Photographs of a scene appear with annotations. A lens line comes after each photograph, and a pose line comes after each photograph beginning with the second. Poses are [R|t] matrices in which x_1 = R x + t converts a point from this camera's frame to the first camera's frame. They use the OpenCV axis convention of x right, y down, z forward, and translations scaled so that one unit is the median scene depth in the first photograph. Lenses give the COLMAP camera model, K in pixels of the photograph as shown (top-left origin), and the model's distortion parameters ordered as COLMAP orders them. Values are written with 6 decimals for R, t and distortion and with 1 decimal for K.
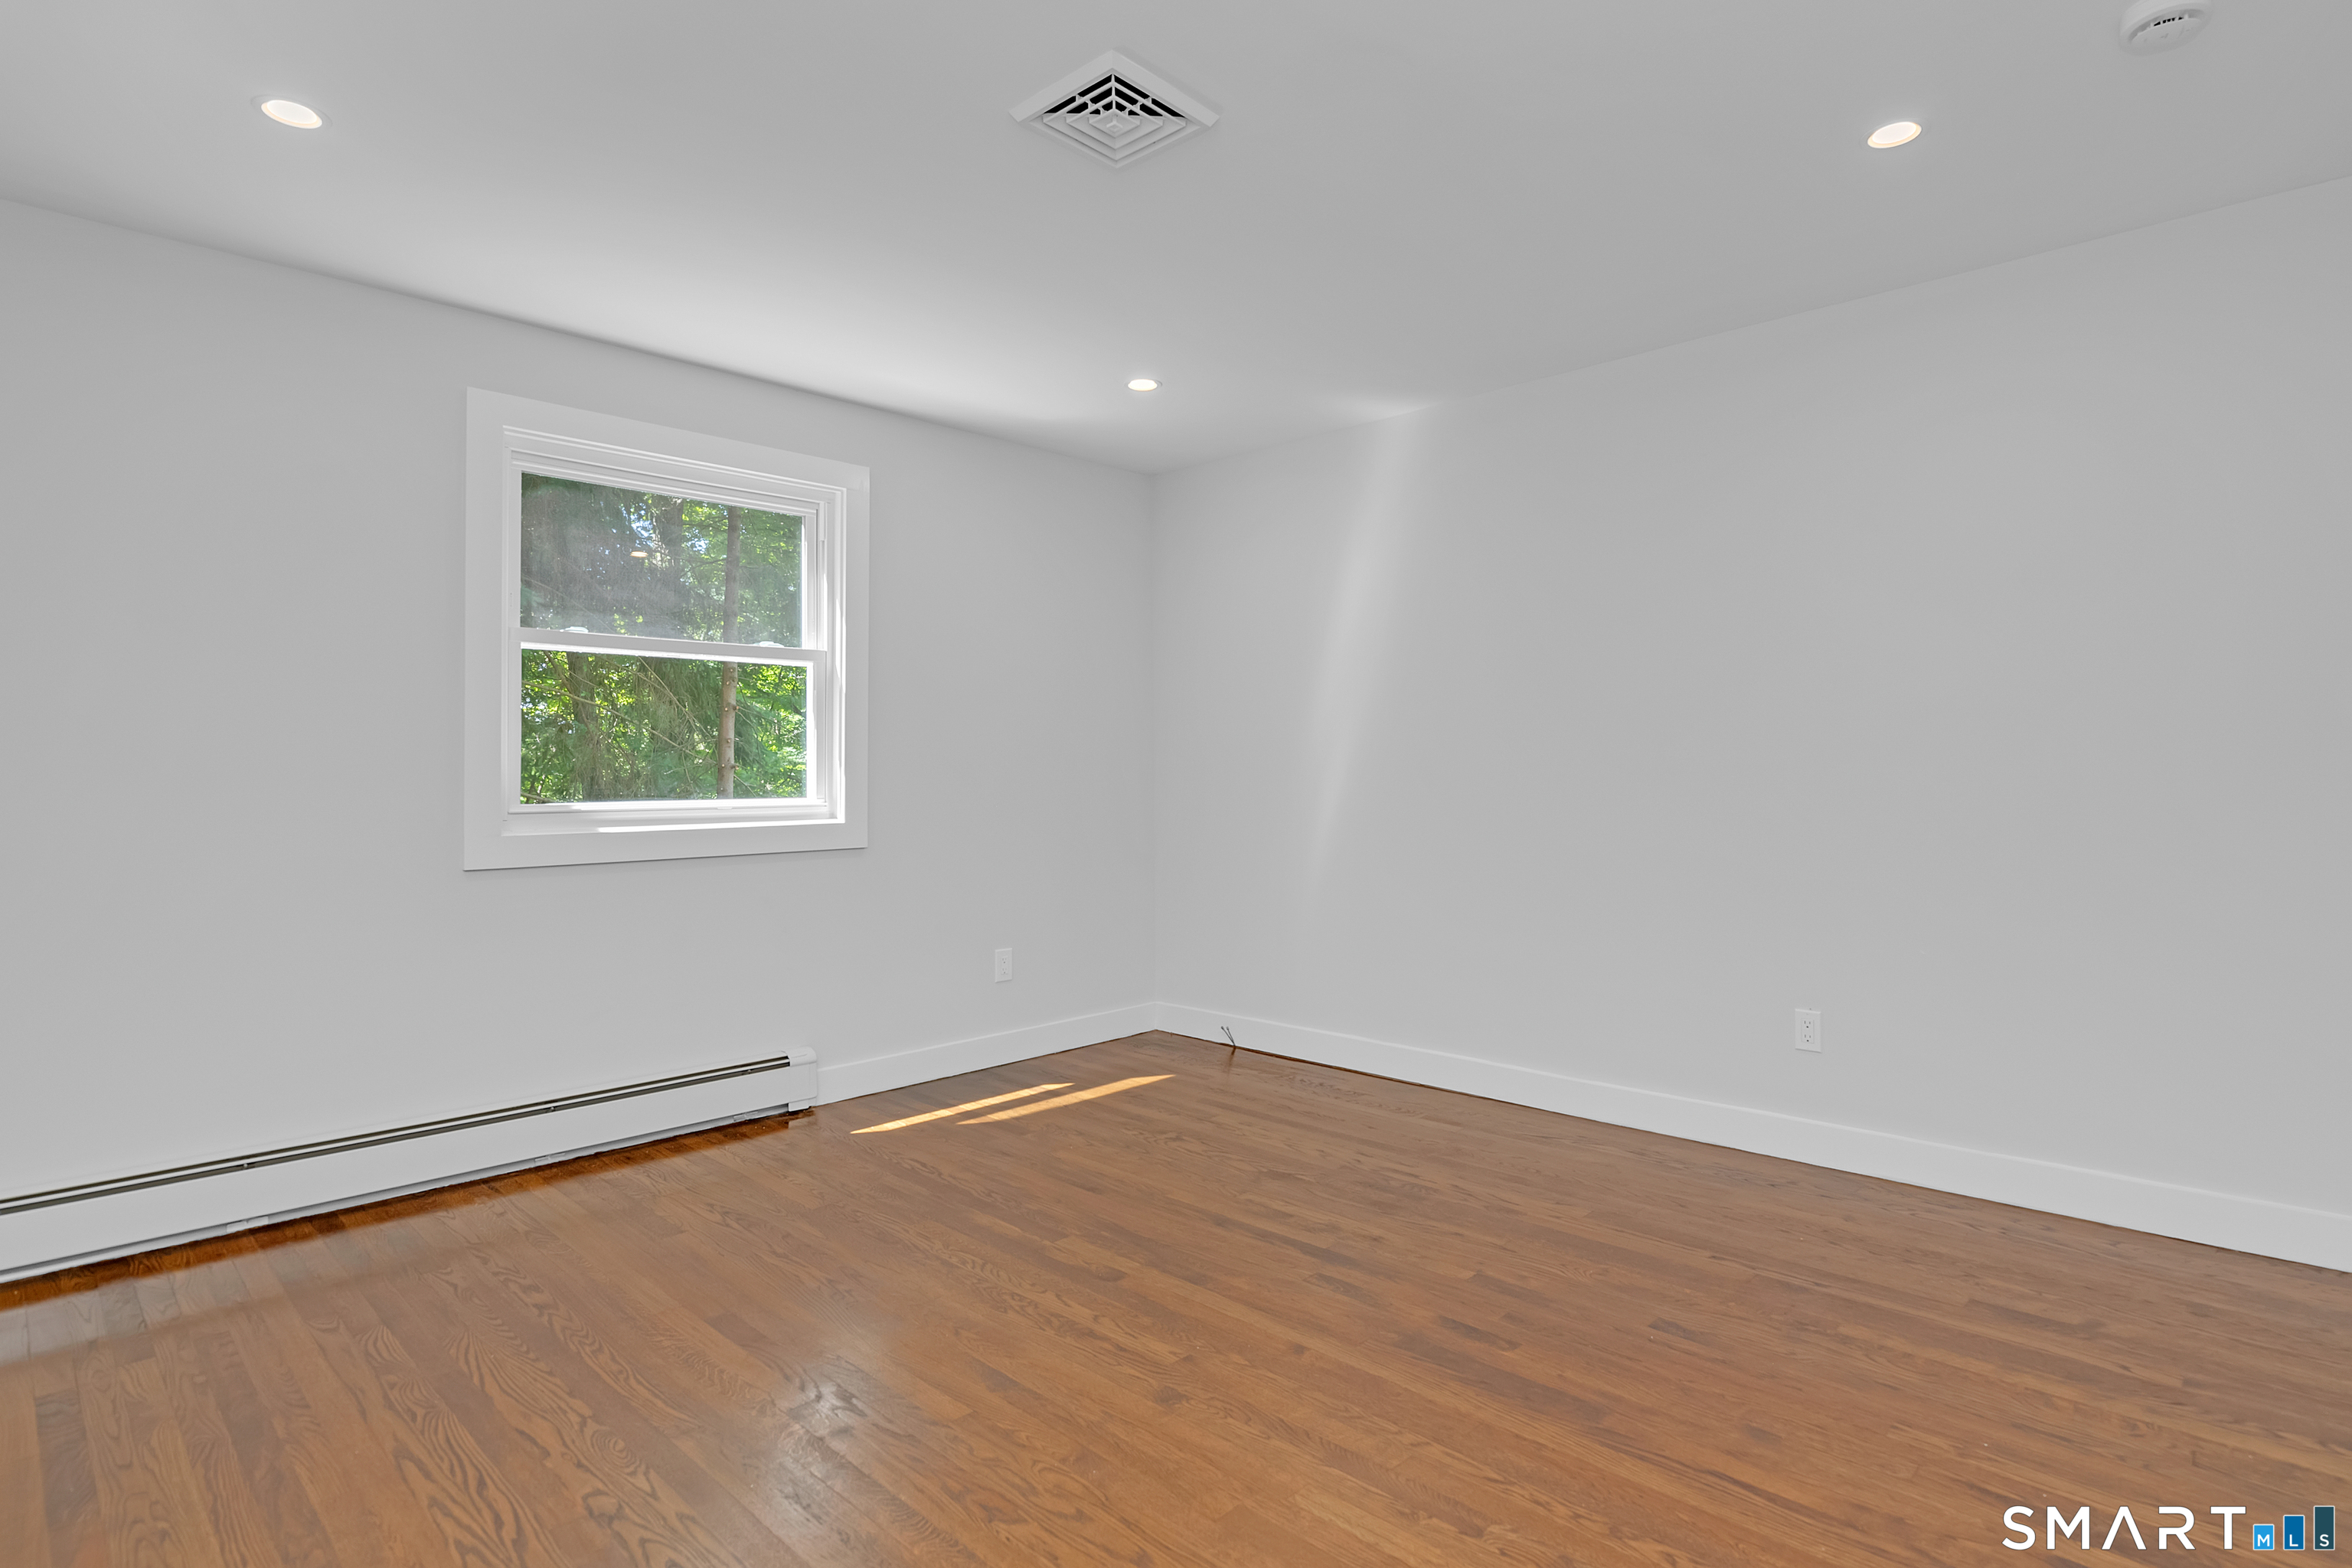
lens RADIAL K [[1178.6, 0, 1216.0], [0, 1178.6, 771.9], [0, 0, 1]] dist [-0.005295, -0.000736]
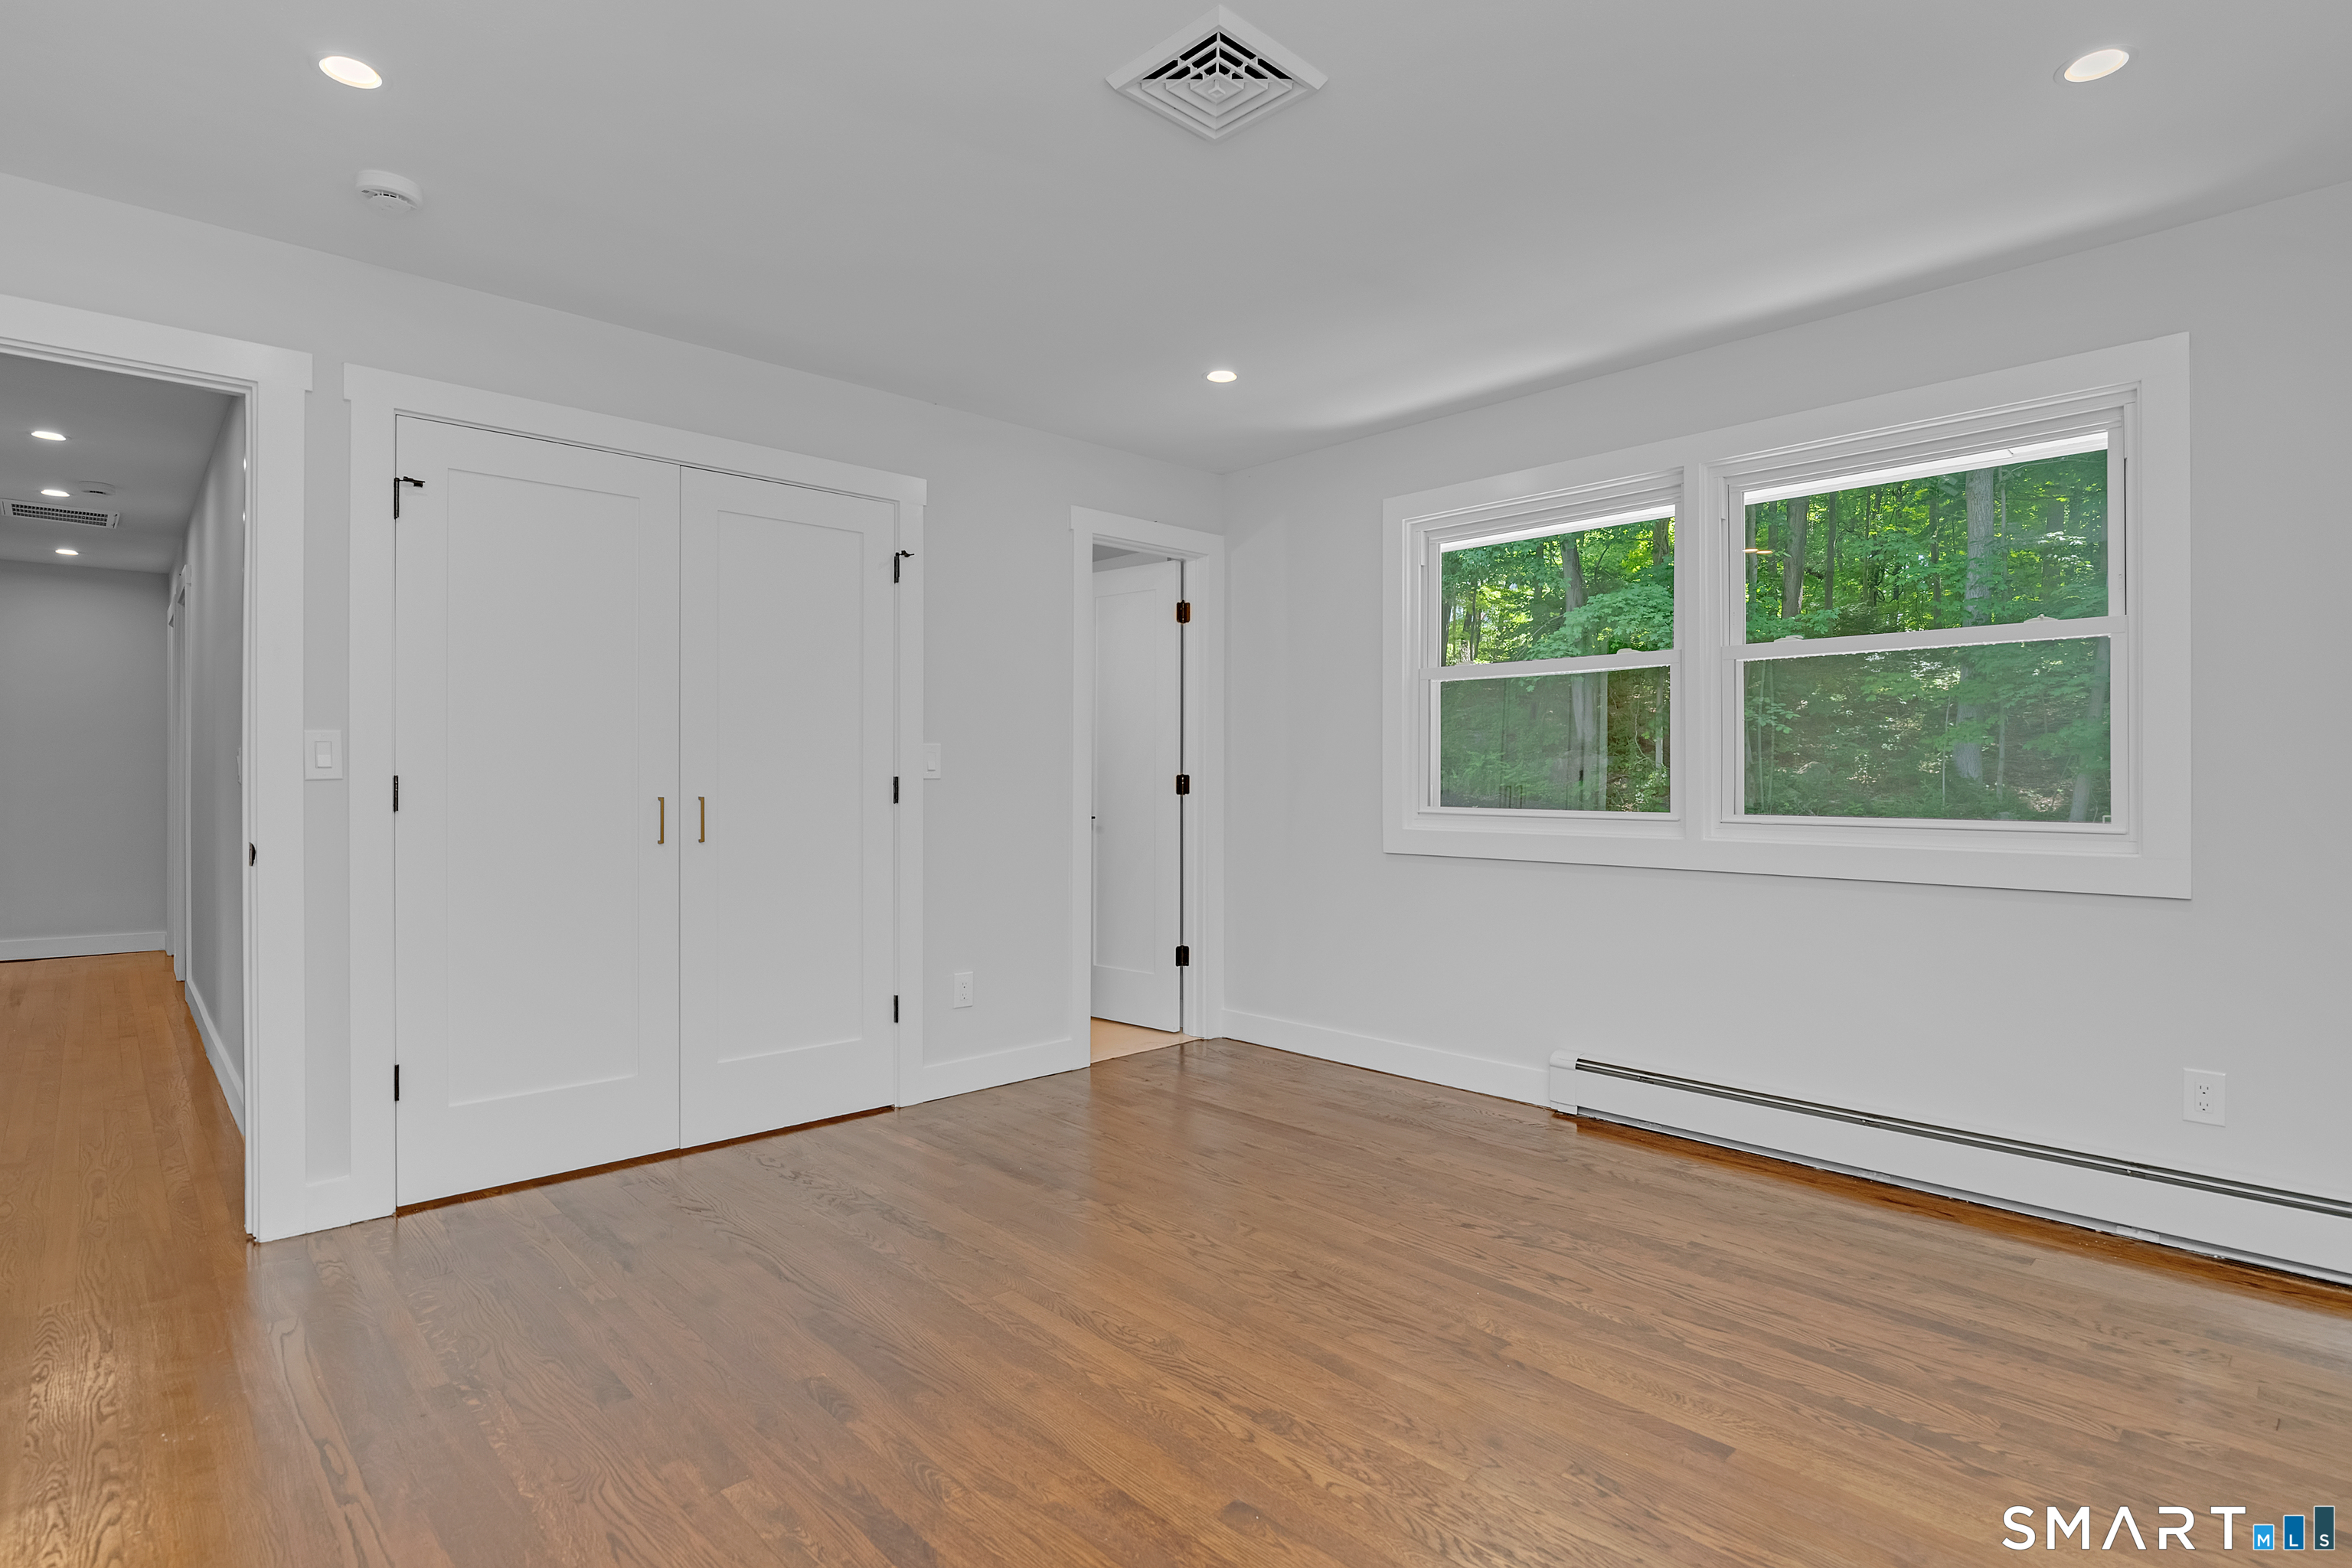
lens RADIAL K [[1184.5, 0, 1180.6], [0, 1184.5, 779.5], [0, 0, 1]] dist [-0.001618, 0.000091]
pose [[-0.997362, 0.005862, 0.072353, -0.094191], [0.005768, 0.999982, -0.001499, 0.003342], [-0.072361, -0.001077, -0.997378, 1.497368]]
